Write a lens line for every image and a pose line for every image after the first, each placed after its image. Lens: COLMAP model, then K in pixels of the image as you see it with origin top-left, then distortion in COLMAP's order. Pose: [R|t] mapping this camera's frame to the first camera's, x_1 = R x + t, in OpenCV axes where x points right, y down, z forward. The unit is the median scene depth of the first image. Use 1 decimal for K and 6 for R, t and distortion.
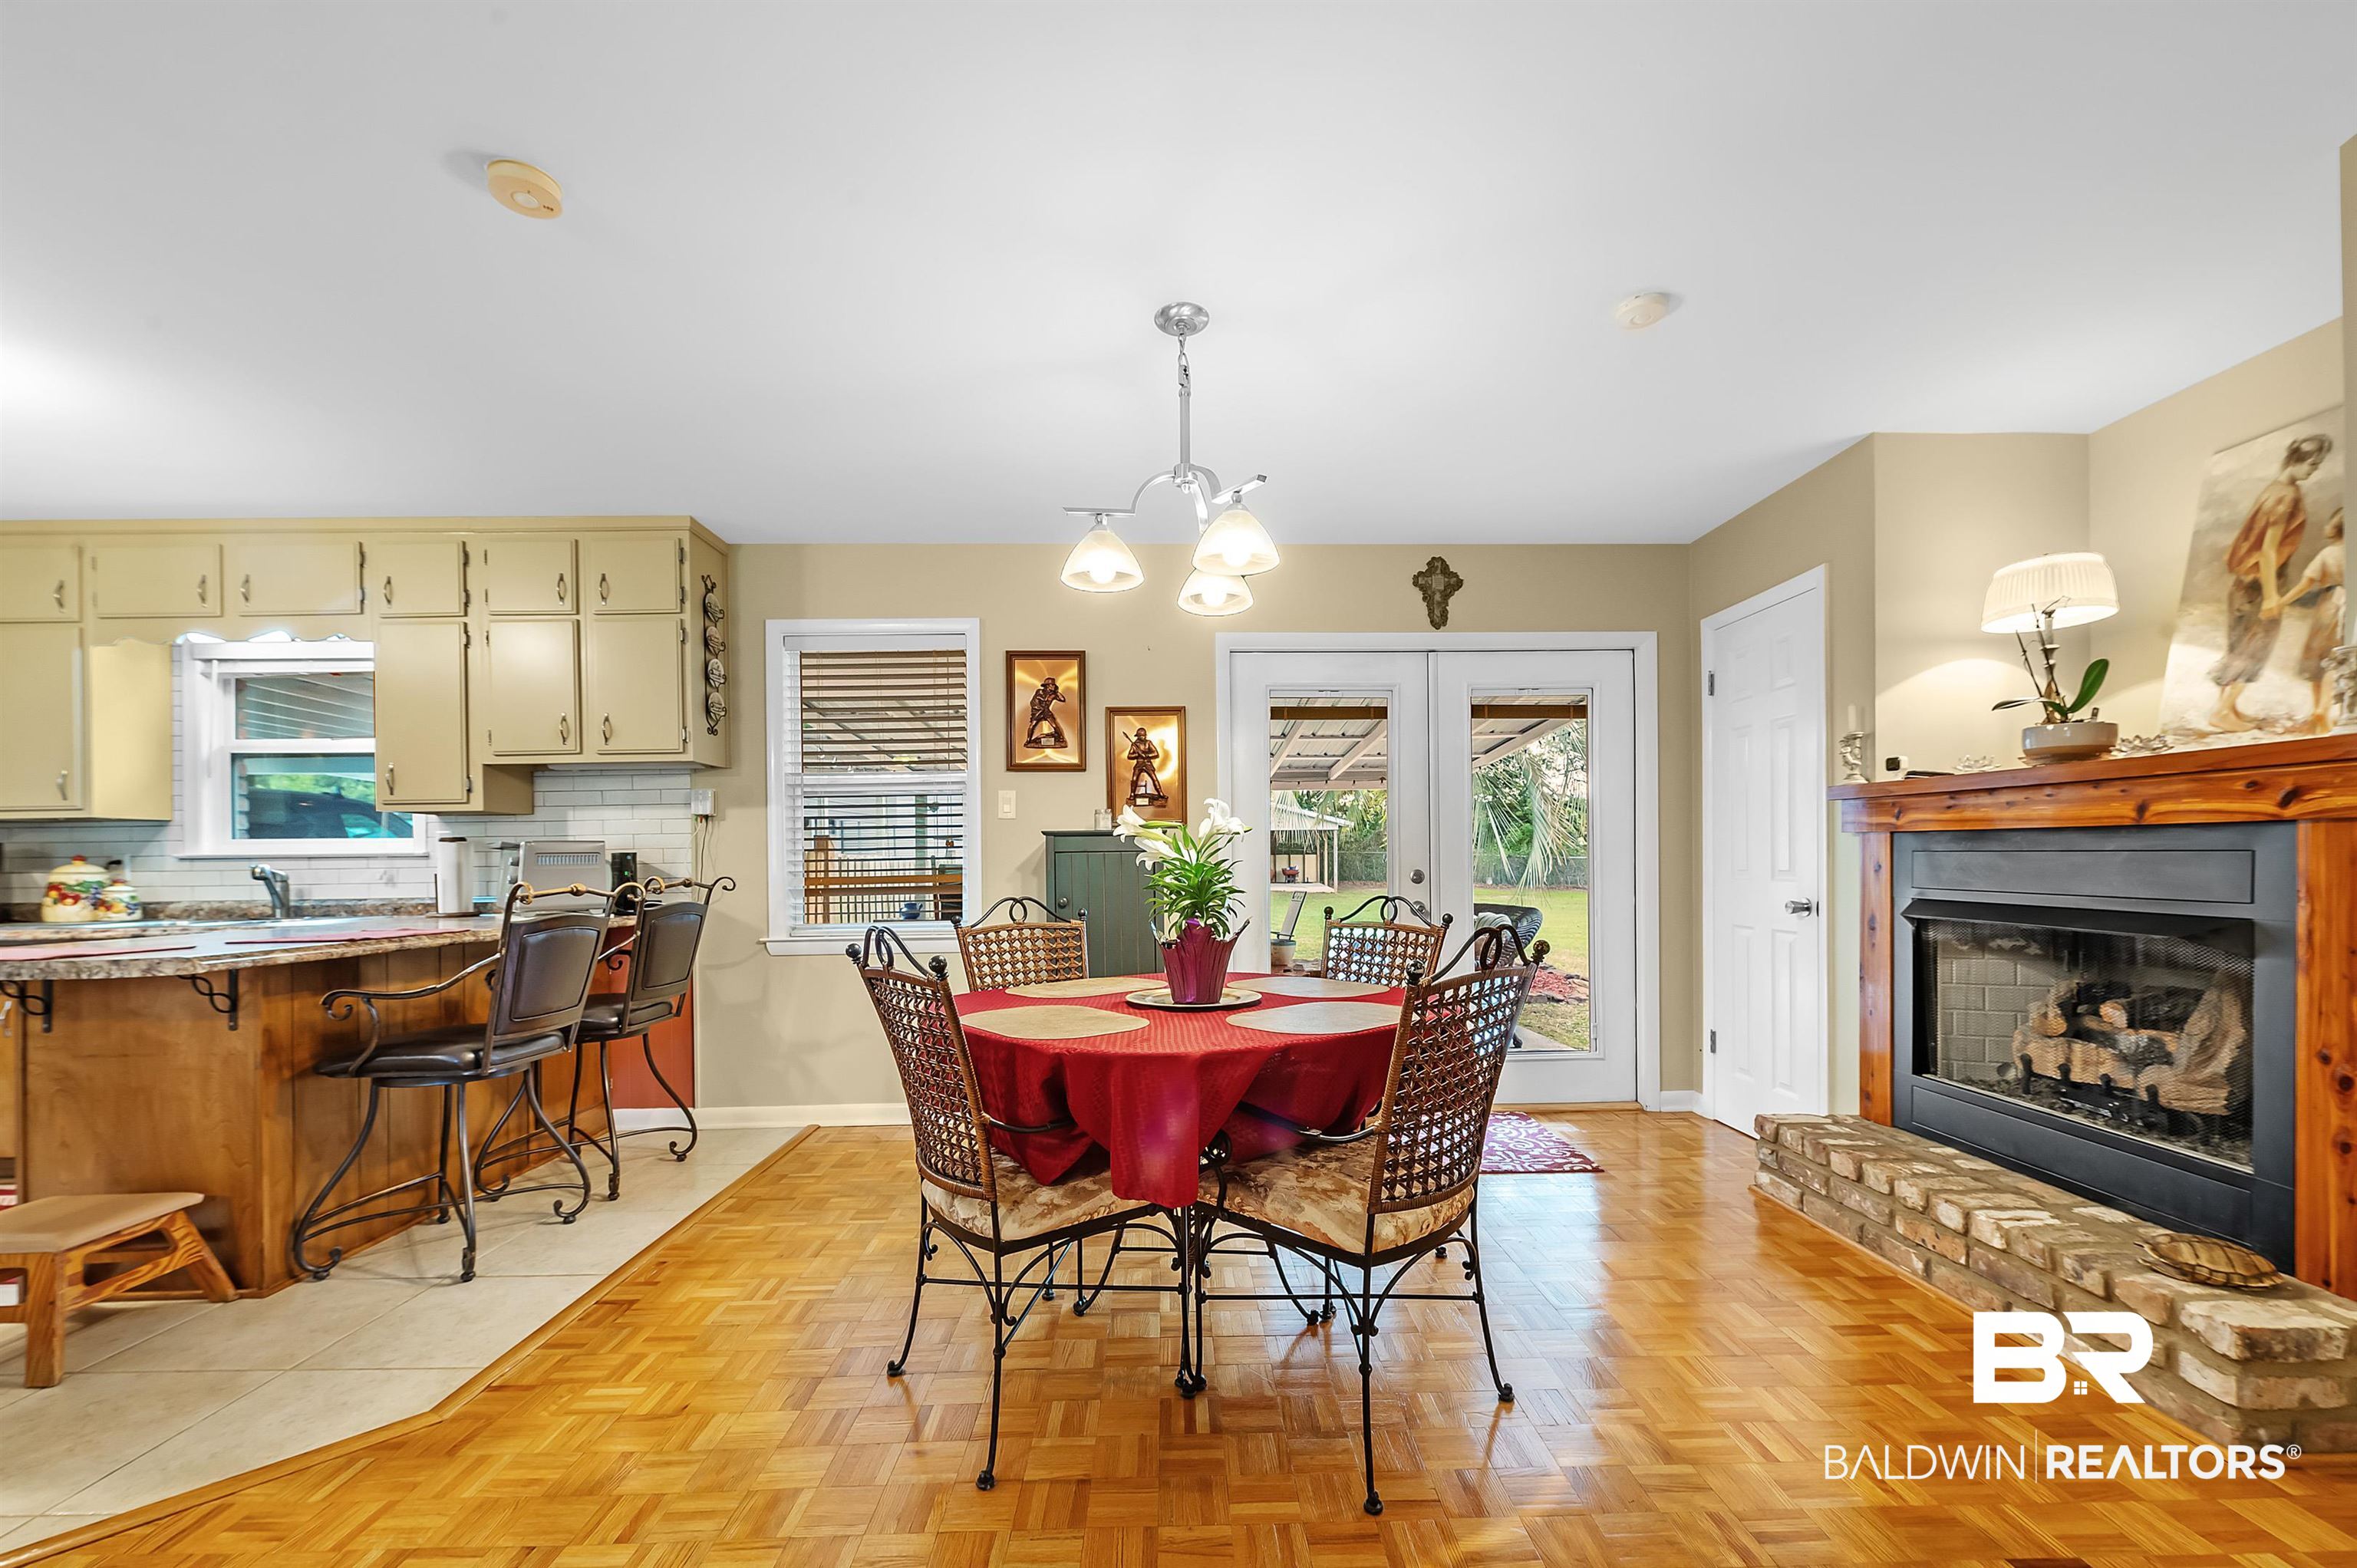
lens RADIAL K [[935.8, 0, 1188.9], [0, 935.8, 867.6], [0, 0, 1]] dist [0.000170, -0.000218]
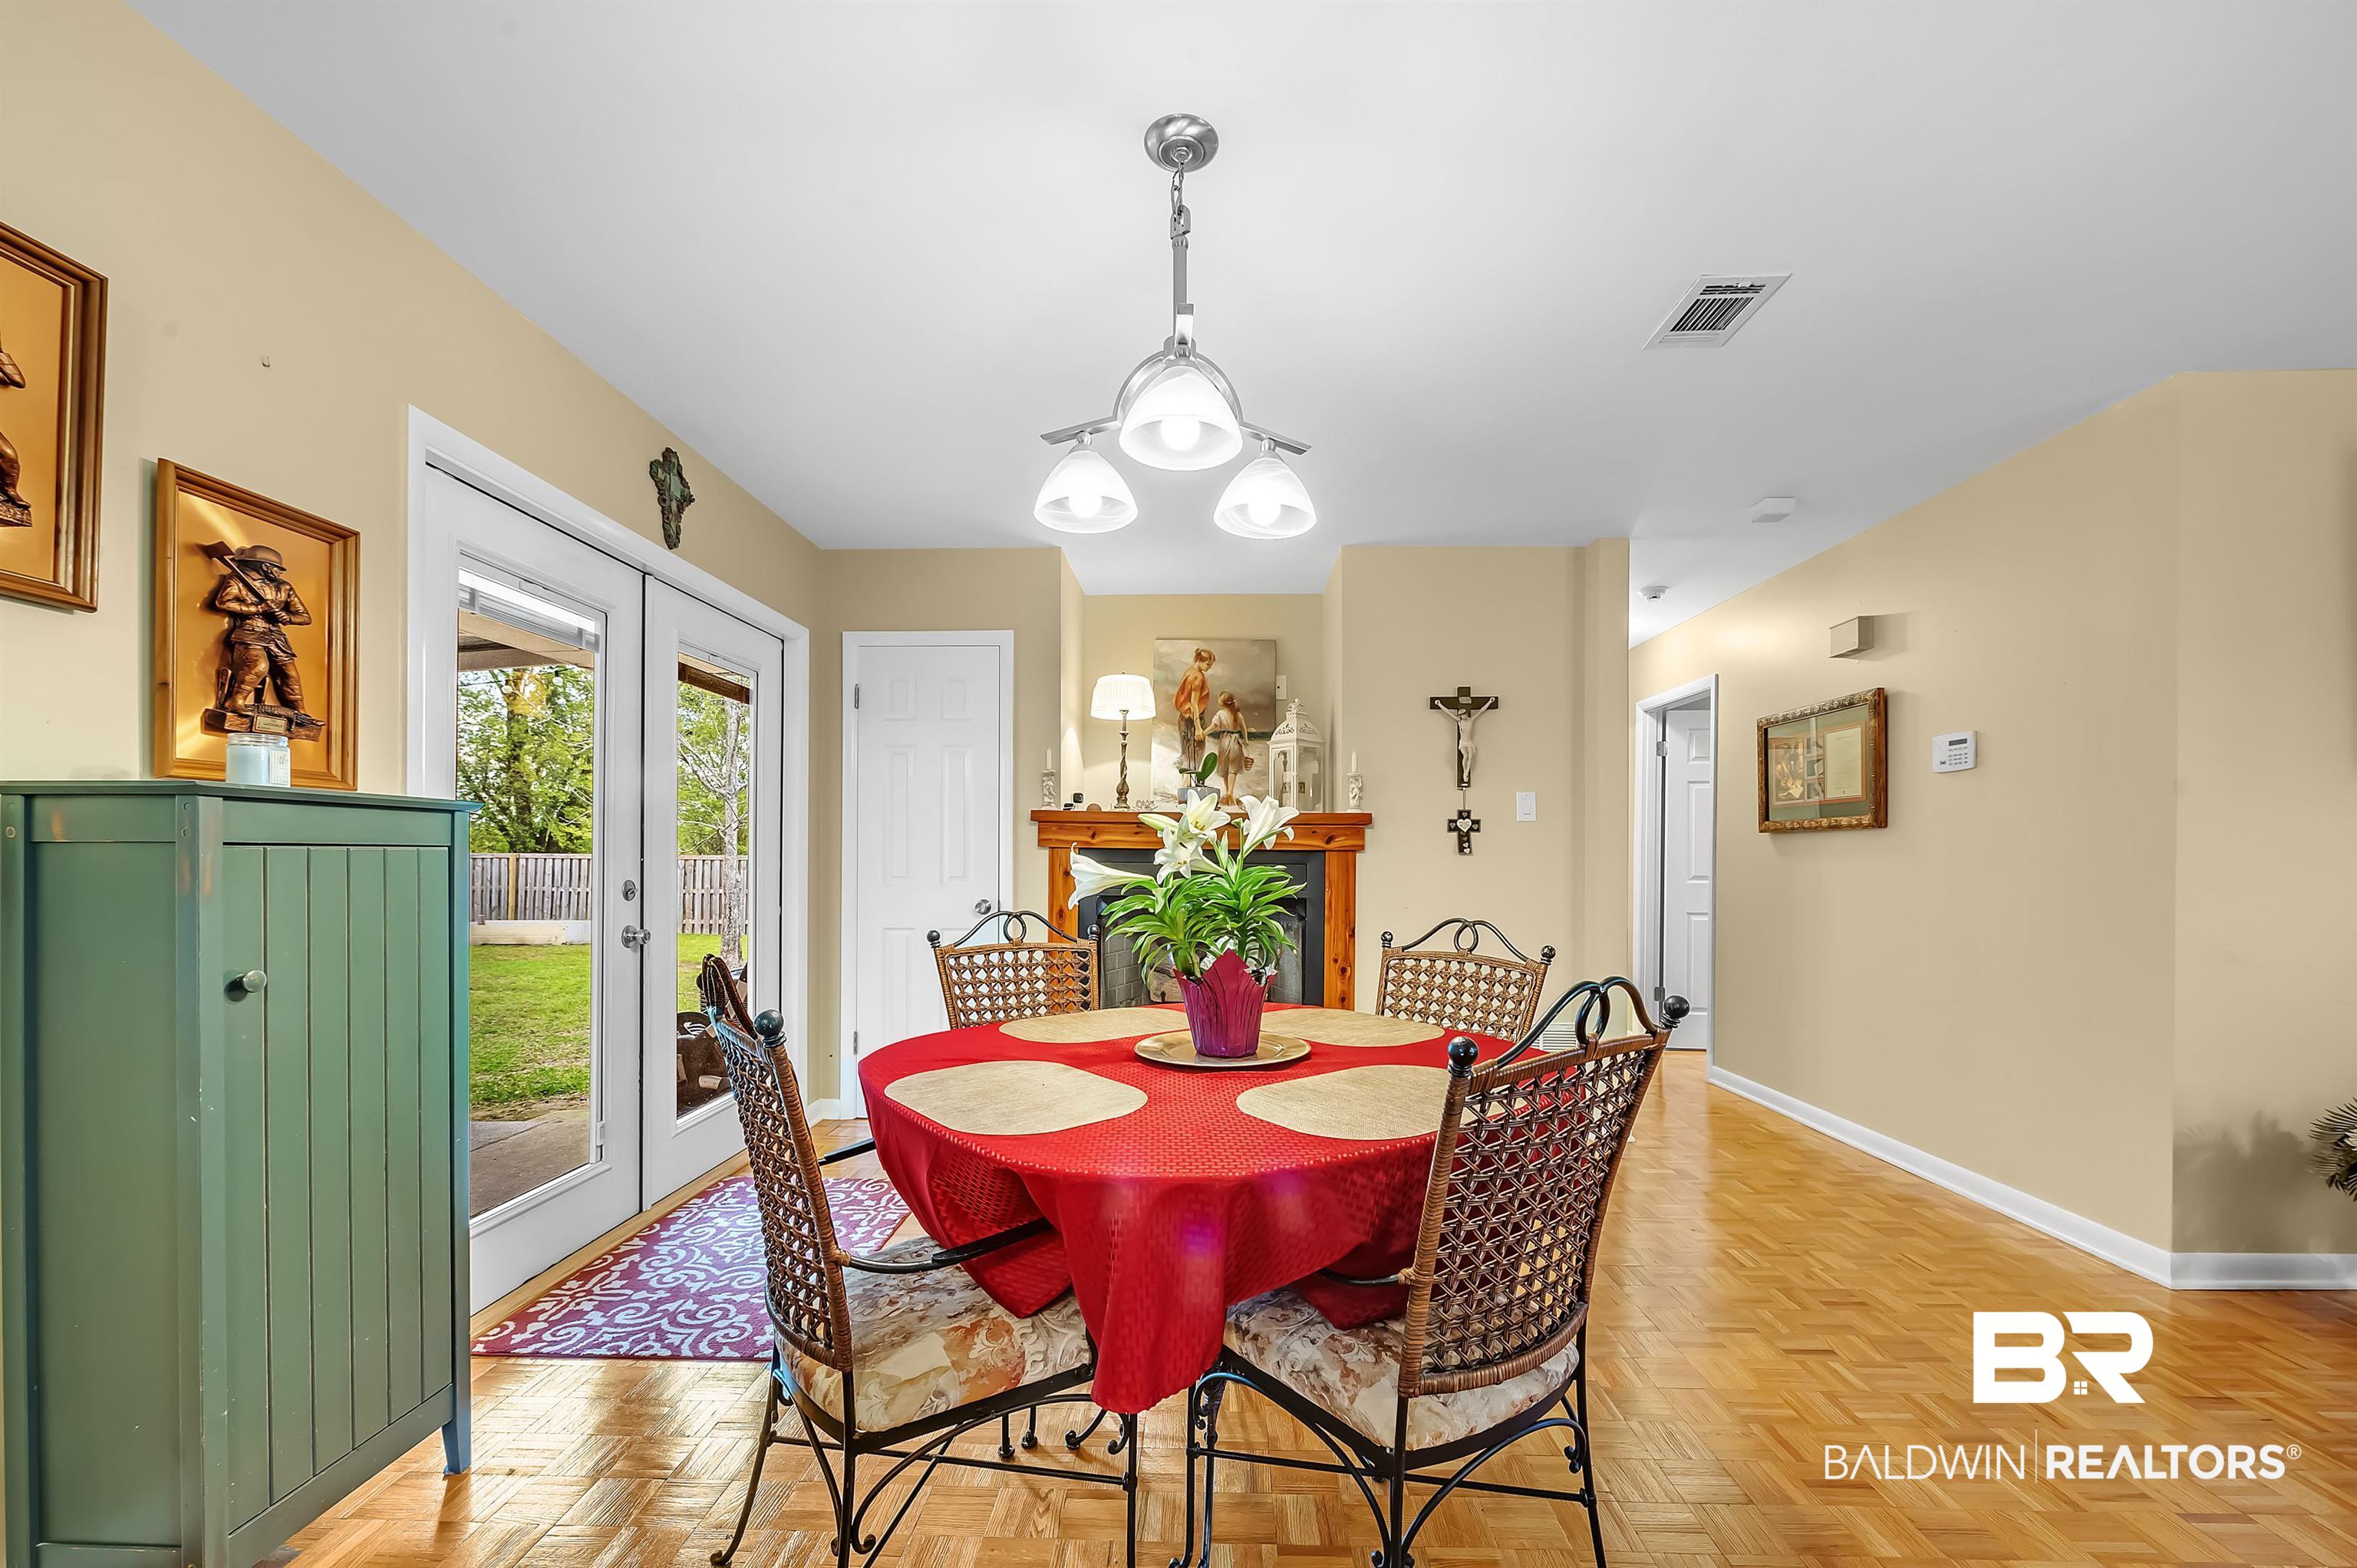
lens RADIAL K [[935.8, 0, 1188.9], [0, 935.8, 867.6], [0, 0, 1]] dist [0.000170, -0.000218]
pose [[0.068605, 0.006612, 0.997622, -0.573660], [0.002021, 0.999975, -0.006766, 0.000129], [-0.997642, 0.002480, 0.068590, 0.721963]]
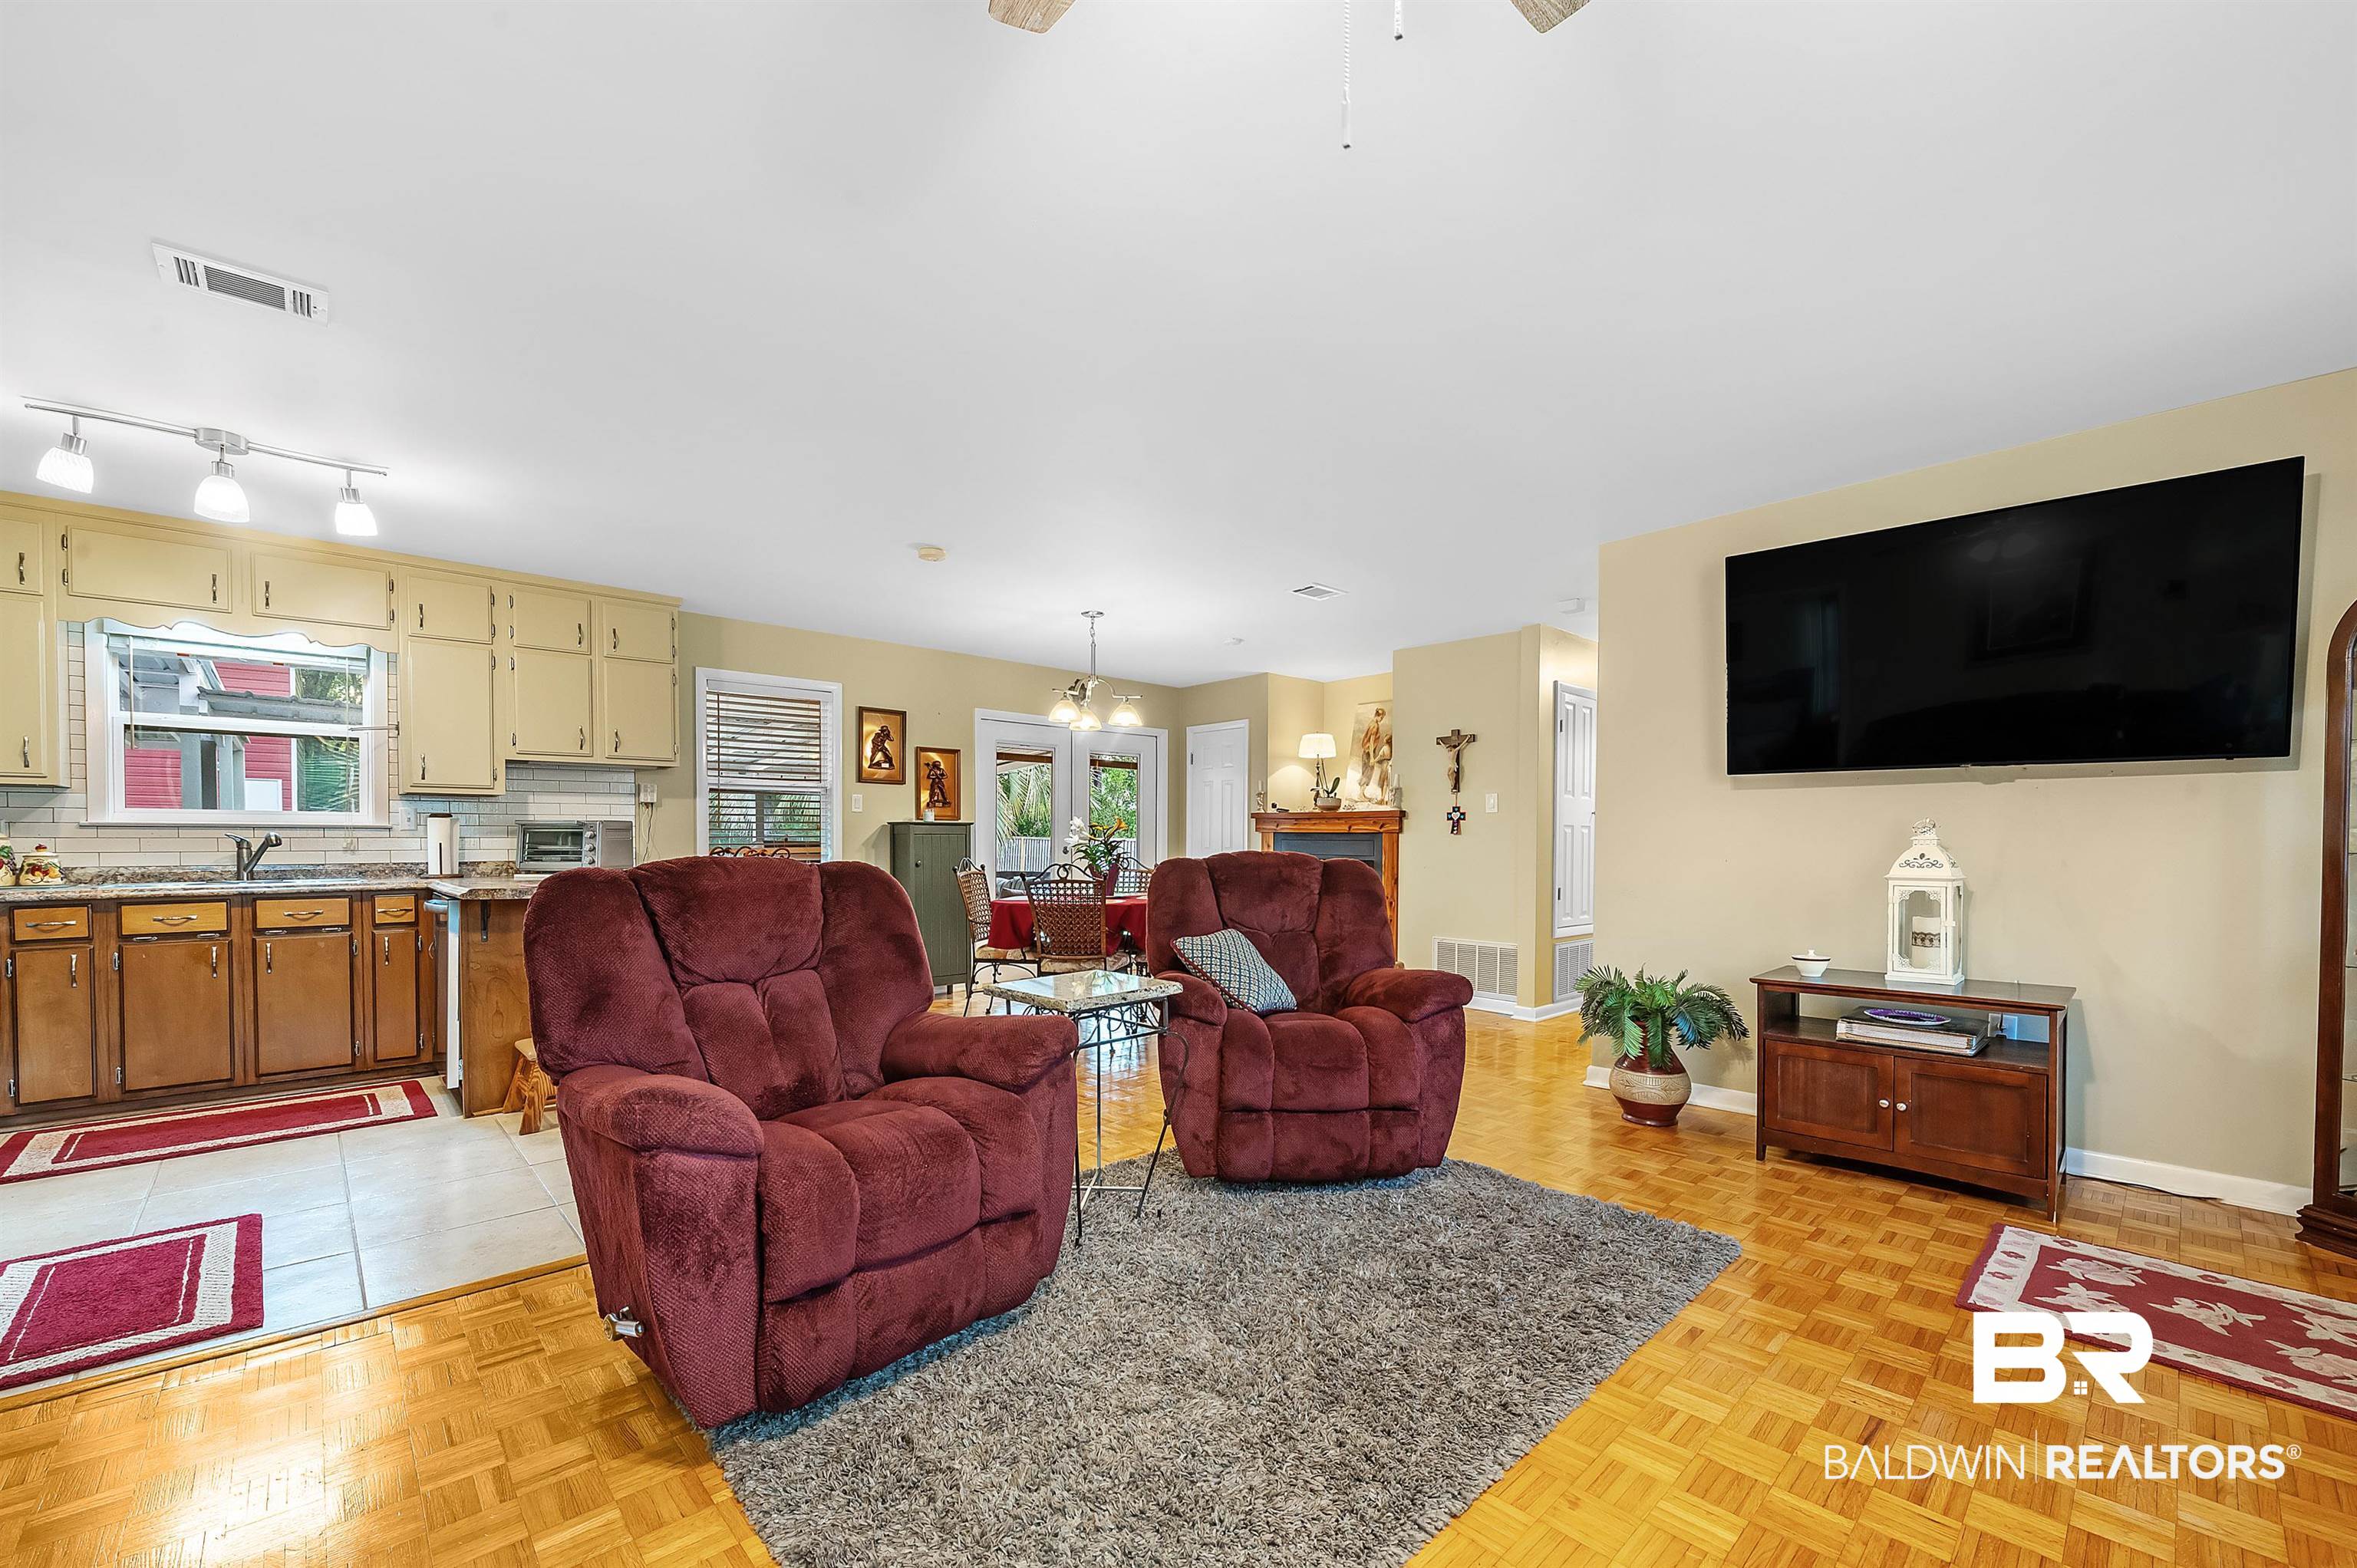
lens RADIAL K [[935.8, 0, 1188.9], [0, 935.8, 867.6], [0, 0, 1]] dist [0.000170, -0.000218]
pose [[0.747687, -0.006210, 0.664023, -1.076141], [-0.005057, 0.999874, 0.015045, 0.019594], [-0.664032, -0.014606, 0.747561, -0.726823]]
